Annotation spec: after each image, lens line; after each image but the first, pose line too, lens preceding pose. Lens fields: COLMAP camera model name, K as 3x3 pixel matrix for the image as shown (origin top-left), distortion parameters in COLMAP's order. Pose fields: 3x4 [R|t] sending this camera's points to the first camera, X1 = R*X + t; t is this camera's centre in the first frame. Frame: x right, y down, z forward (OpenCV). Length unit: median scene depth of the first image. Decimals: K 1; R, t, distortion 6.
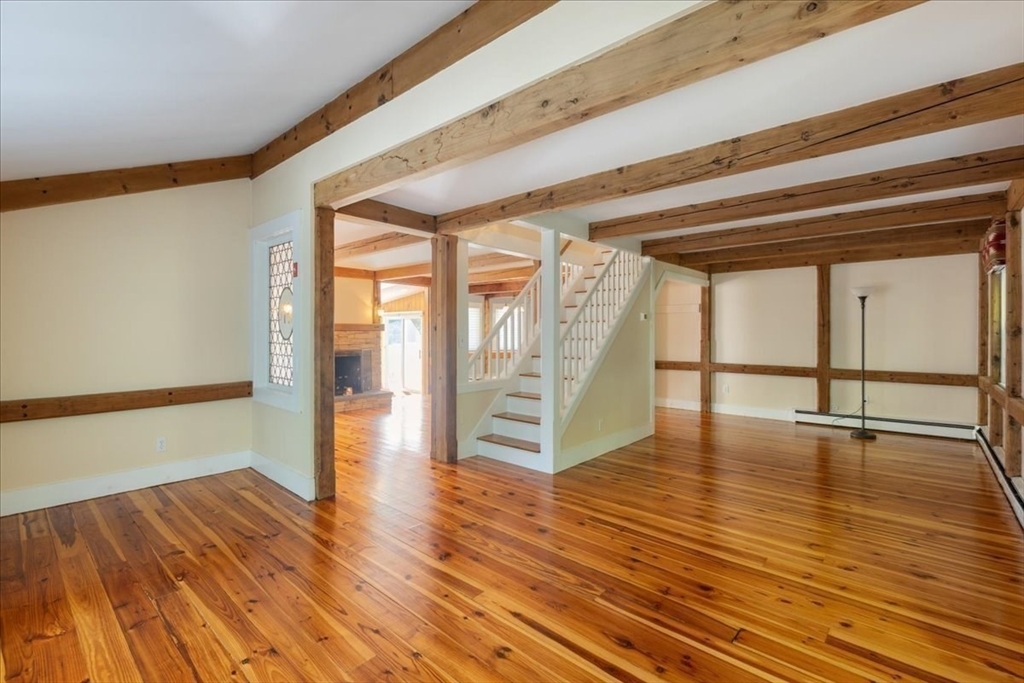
lens RADIAL K [[476.2, 0, 509.8], [0, 476.2, 328.6], [0, 0, 1]] dist [-0.001050, -0.001867]
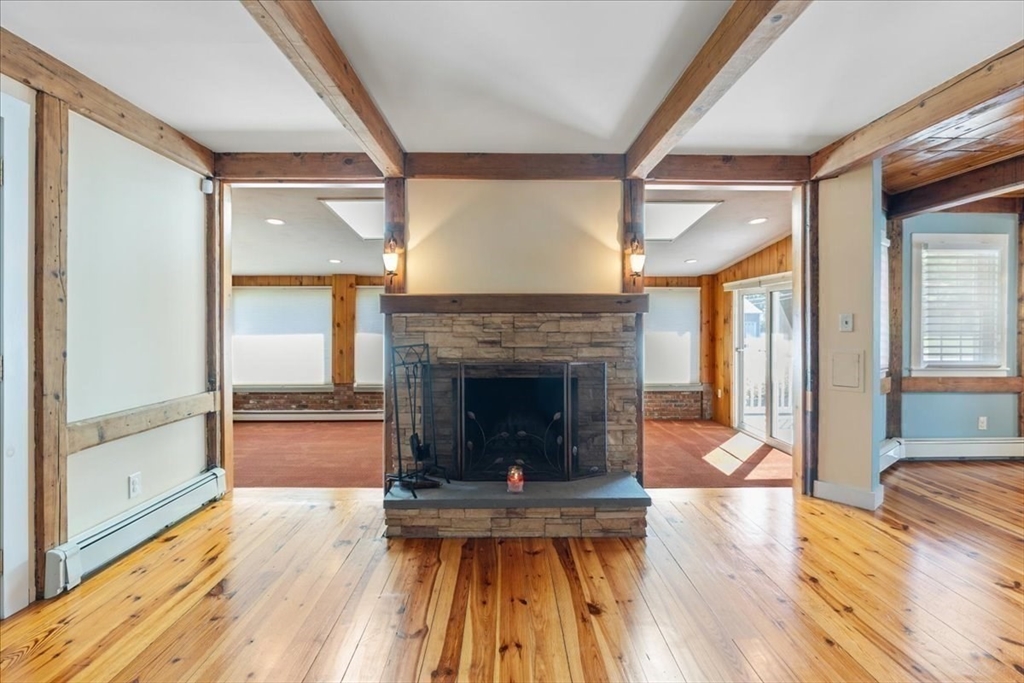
lens RADIAL K [[476.2, 0, 502.0], [0, 476.2, 322.8], [0, 0, 1]] dist [-0.001050, -0.001867]
pose [[0.655210, -0.004109, -0.755435, -0.064397], [0.010415, 0.999939, 0.003595, 0.011546], [0.755375, -0.010224, 0.655213, 0.714440]]
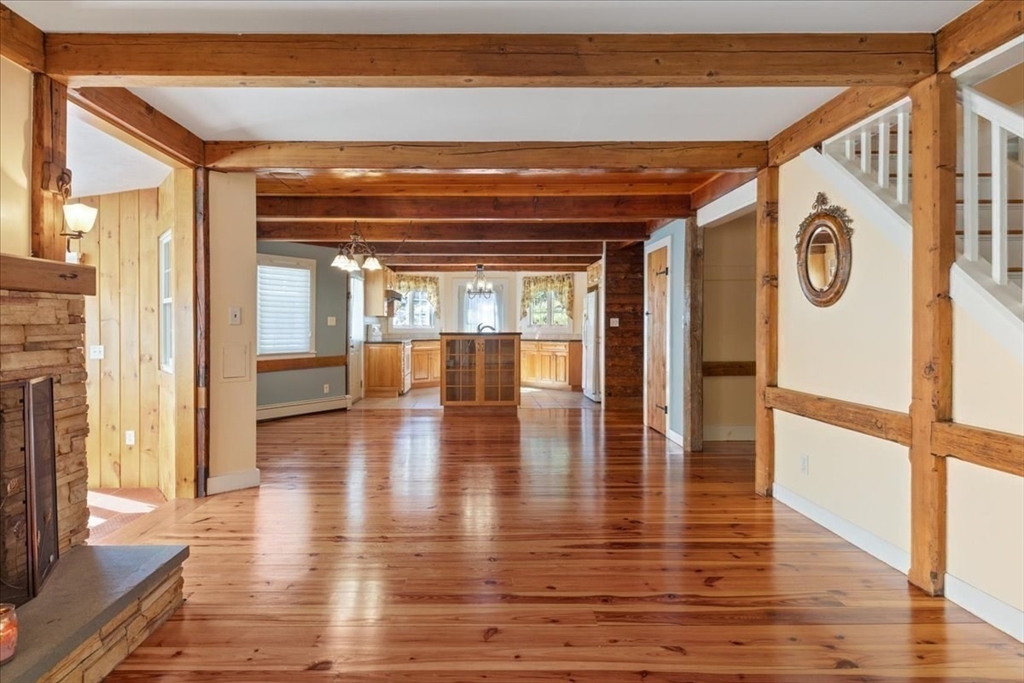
lens RADIAL K [[533.9, 0, 474.5], [0, 533.9, 327.2], [0, 0, 1]] dist [-0.012487, -0.000260]
pose [[0.758635, -0.006442, 0.651484, -0.310679], [-0.002870, 0.999908, 0.013229, 0.018688], [-0.651510, -0.011905, 0.758547, 0.705462]]
